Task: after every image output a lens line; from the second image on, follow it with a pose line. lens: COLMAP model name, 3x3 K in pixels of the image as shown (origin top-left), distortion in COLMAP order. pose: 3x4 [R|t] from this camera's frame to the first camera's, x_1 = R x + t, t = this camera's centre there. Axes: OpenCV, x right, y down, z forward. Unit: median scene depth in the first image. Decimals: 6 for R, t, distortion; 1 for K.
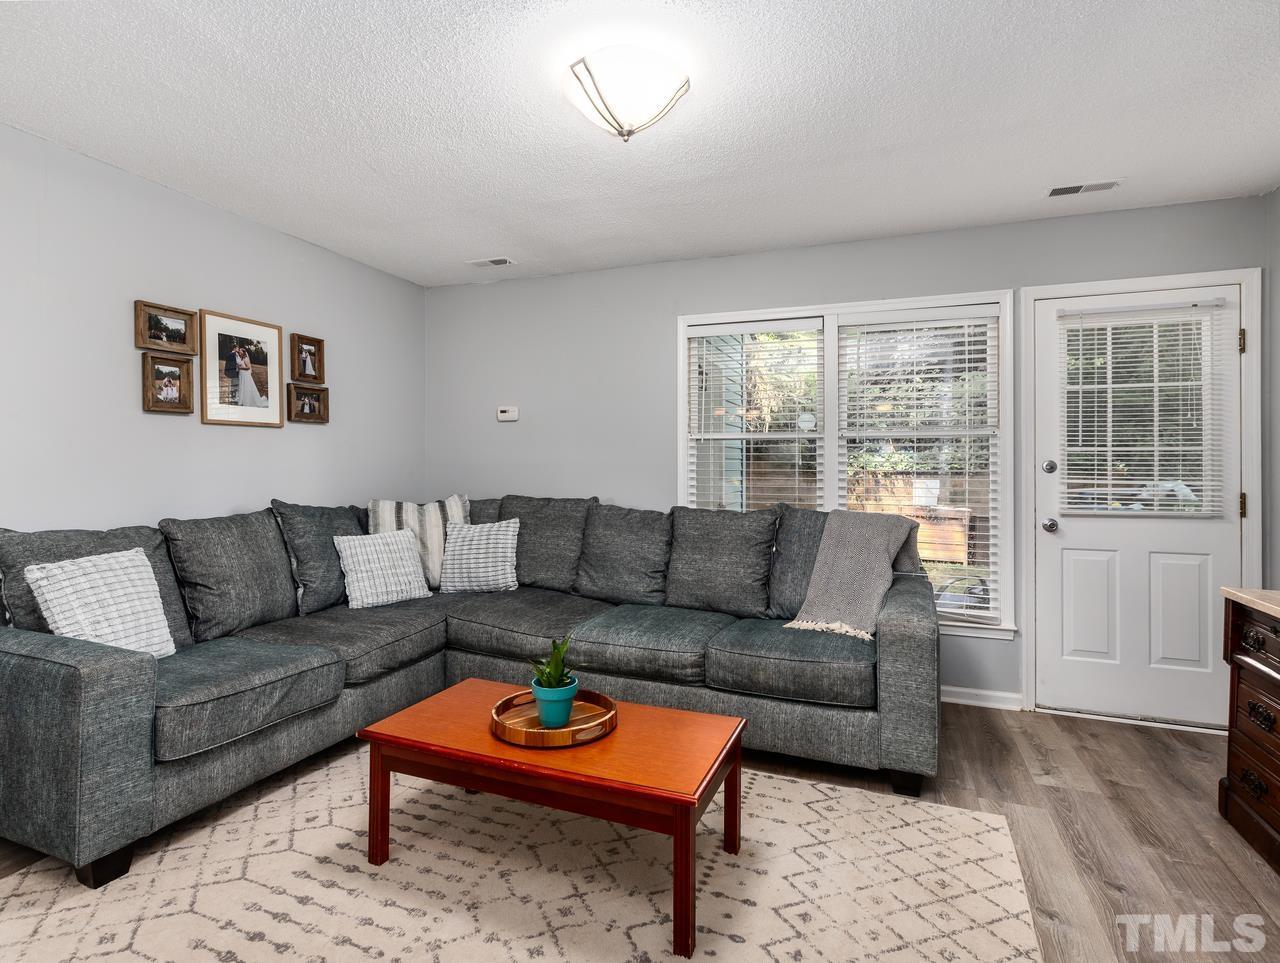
lens RADIAL K [[648.7, 0, 637.7], [0, 648.7, 470.9], [0, 0, 1]] dist [-0.003754, 0.001849]
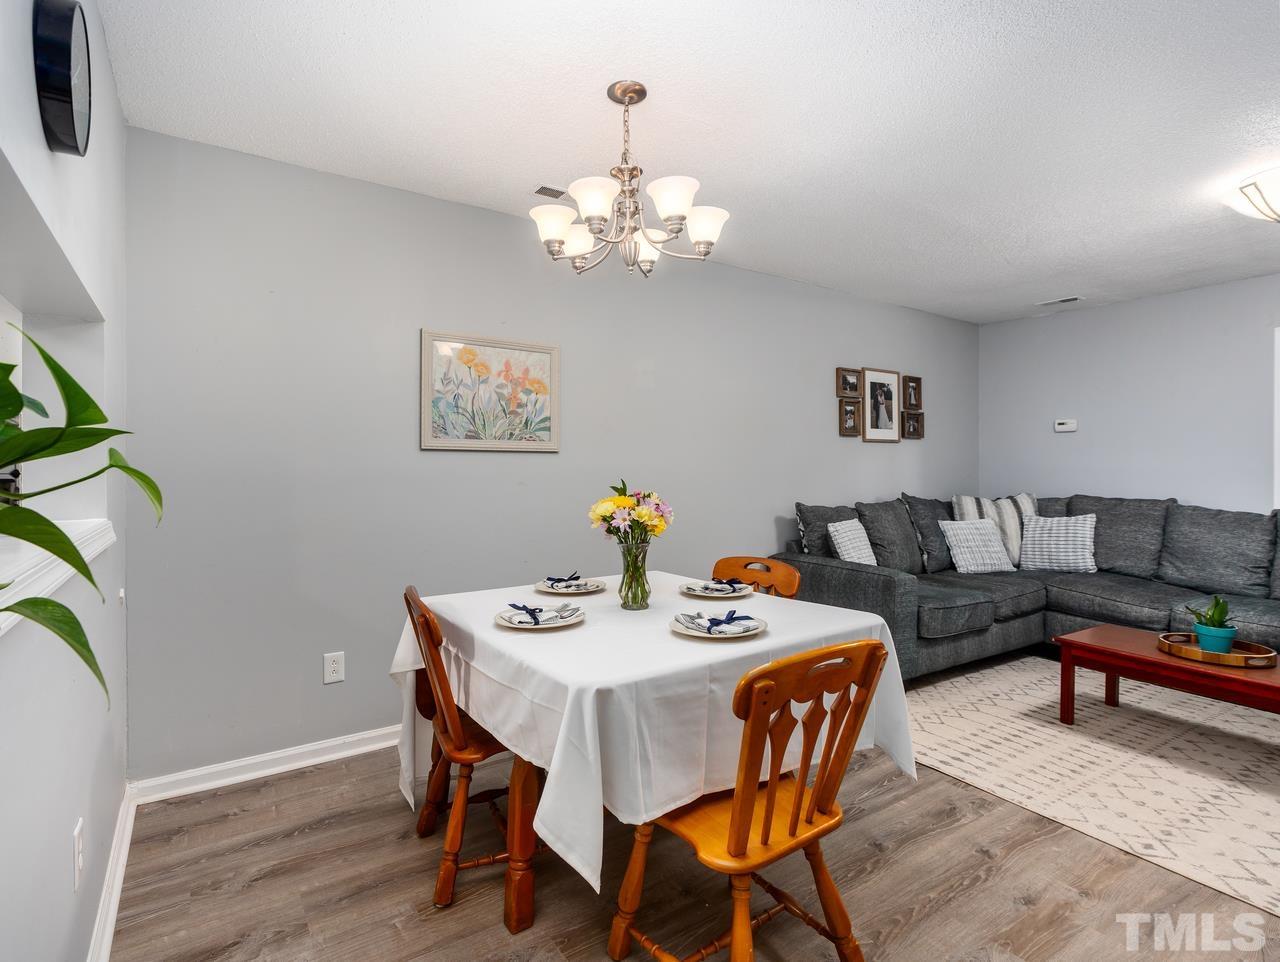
lens RADIAL K [[648.7, 0, 633.2], [0, 648.7, 469.4], [0, 0, 1]] dist [-0.003754, 0.001849]
pose [[0.816002, 0.004480, -0.578031, -0.210863], [-0.008225, 0.999959, -0.003861, 0.002543], [0.577990, 0.007905, 0.816005, -0.528860]]
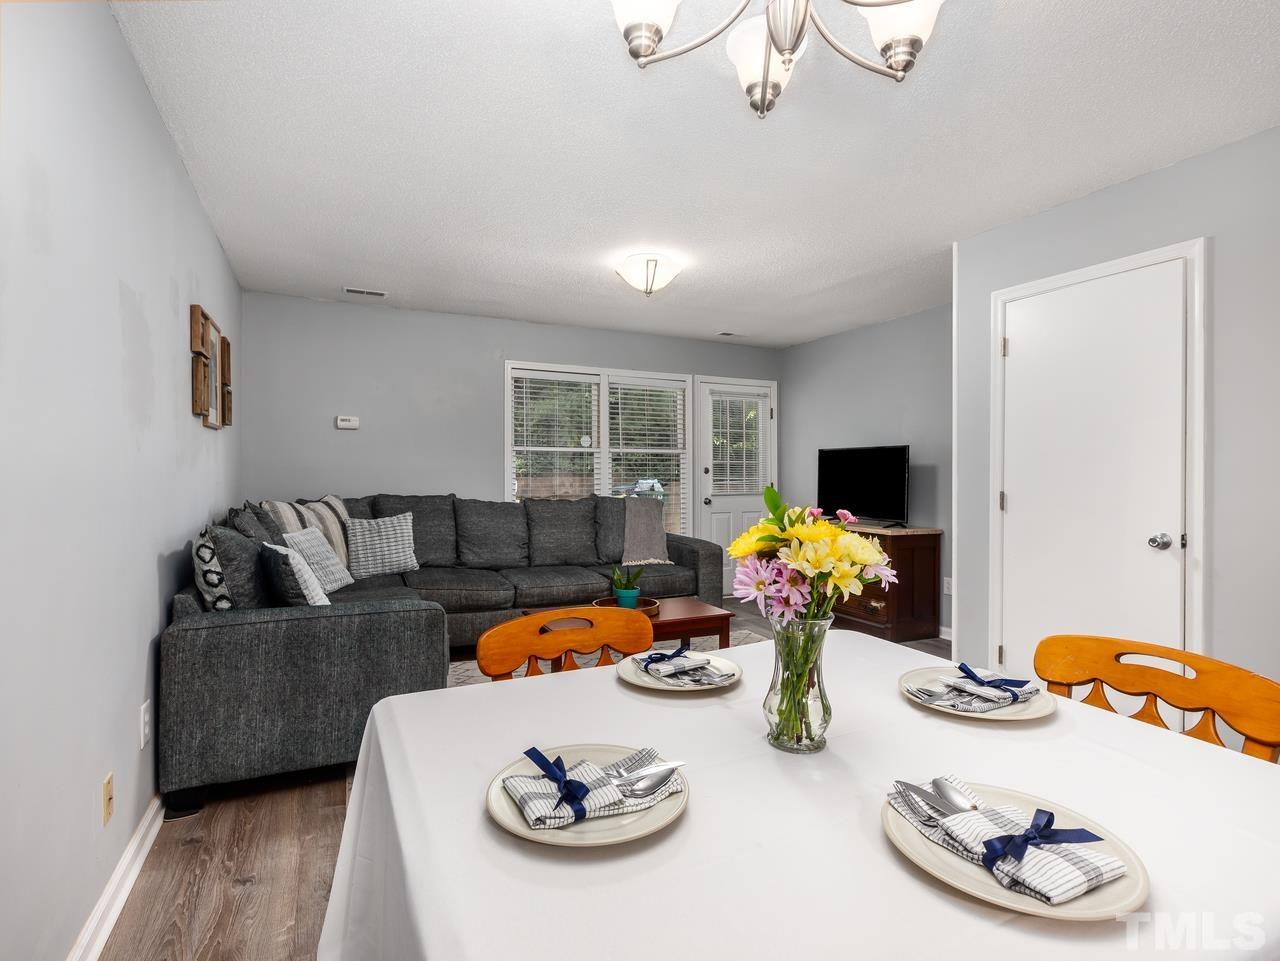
lens RADIAL K [[648.7, 0, 633.9], [0, 648.7, 467.4], [0, 0, 1]] dist [-0.003754, 0.001849]
pose [[0.695826, 0.005129, 0.718192, -0.861819], [0.003329, 0.999941, -0.010367, 0.003436], [-0.718203, 0.009604, 0.695768, -0.170171]]
